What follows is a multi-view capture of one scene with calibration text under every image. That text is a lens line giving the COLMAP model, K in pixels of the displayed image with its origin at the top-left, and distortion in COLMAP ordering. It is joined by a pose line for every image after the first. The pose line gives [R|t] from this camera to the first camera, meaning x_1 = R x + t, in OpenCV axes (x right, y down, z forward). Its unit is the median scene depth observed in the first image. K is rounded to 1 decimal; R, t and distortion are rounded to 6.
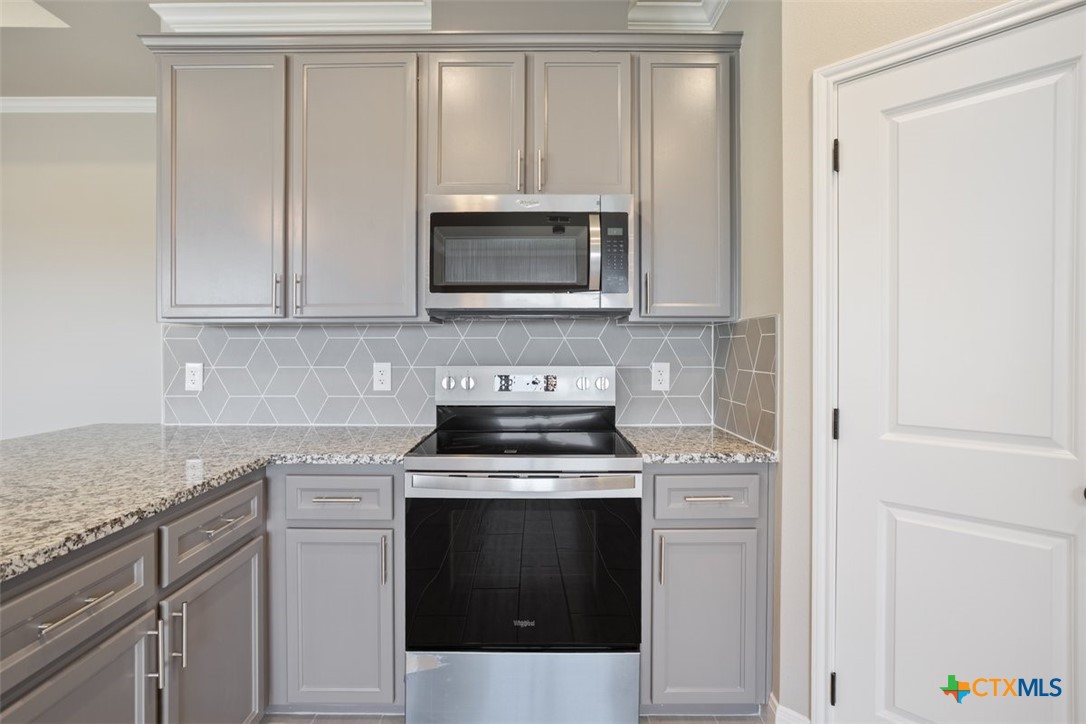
lens RADIAL K [[513.8, 0, 536.1], [0, 513.8, 346.7], [0, 0, 1]] dist [-0.019329, 0.003430]
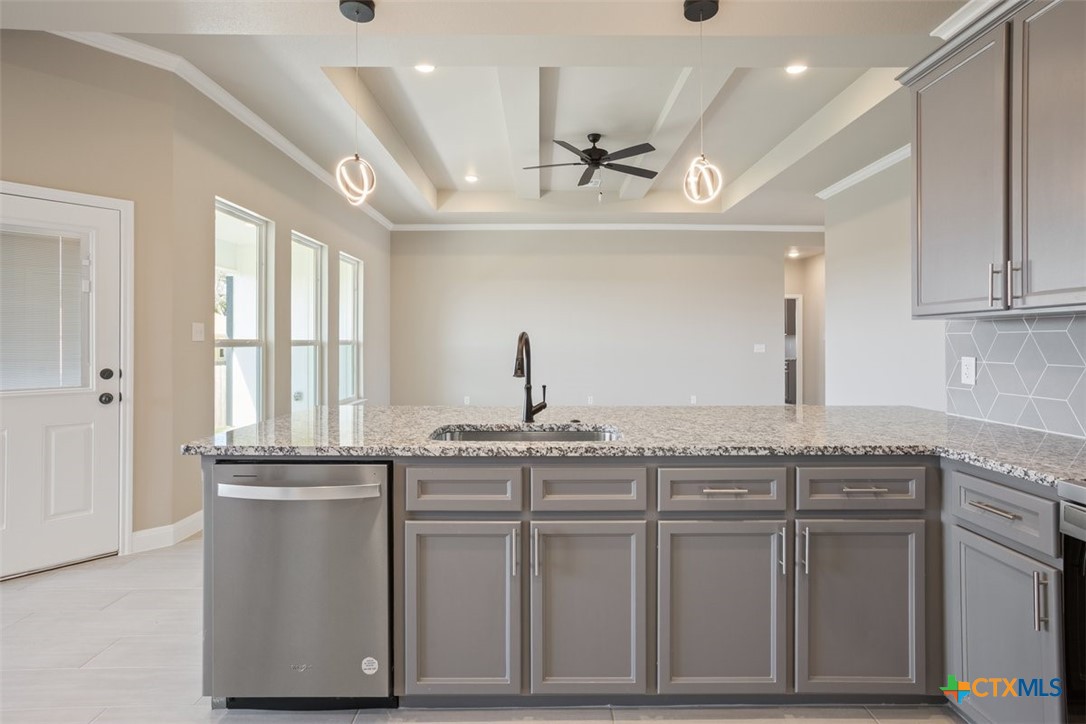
lens RADIAL K [[576.6, 0, 542.0], [0, 576.6, 333.8], [0, 0, 1]] dist [-0.018529, 0.004316]
pose [[-0.016571, -0.015002, -0.999750, 0.592048], [0.002436, 0.999884, -0.015044, -0.000120], [0.999860, -0.002684, -0.016533, 0.200386]]
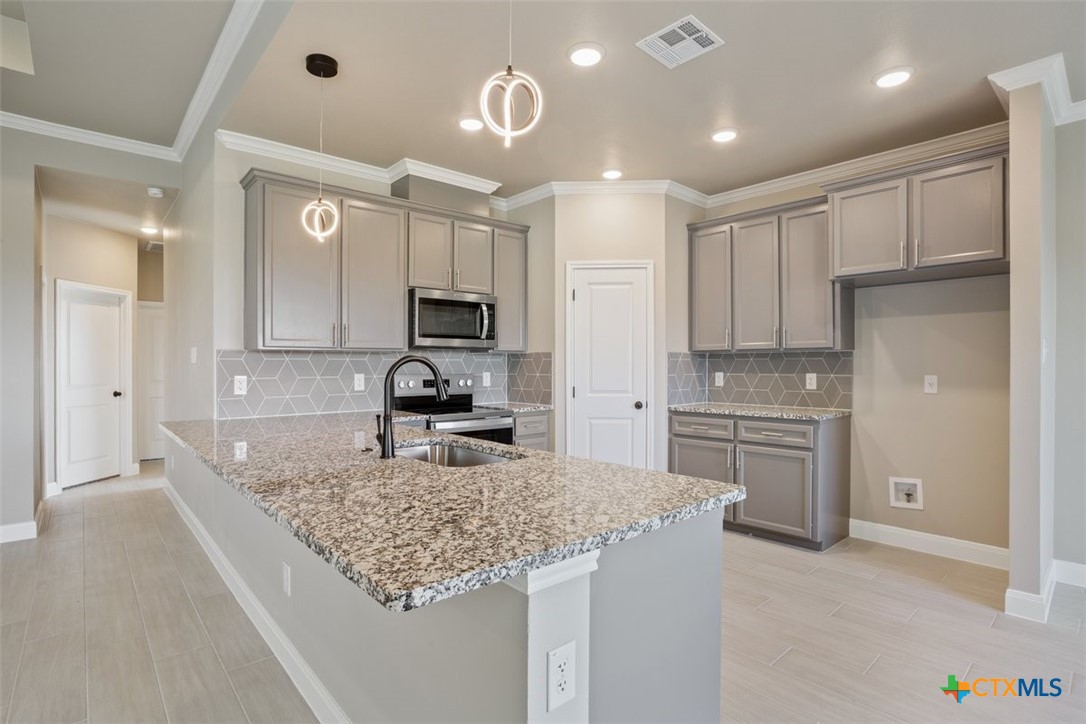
lens RADIAL K [[513.8, 0, 543.0], [0, 513.8, 366.1], [0, 0, 1]] dist [-0.019329, 0.003430]
pose [[0.731209, -0.003835, 0.682143, -1.256572], [-0.001068, 0.999977, 0.006766, -0.008057], [-0.682153, -0.005676, 0.731188, -0.810214]]
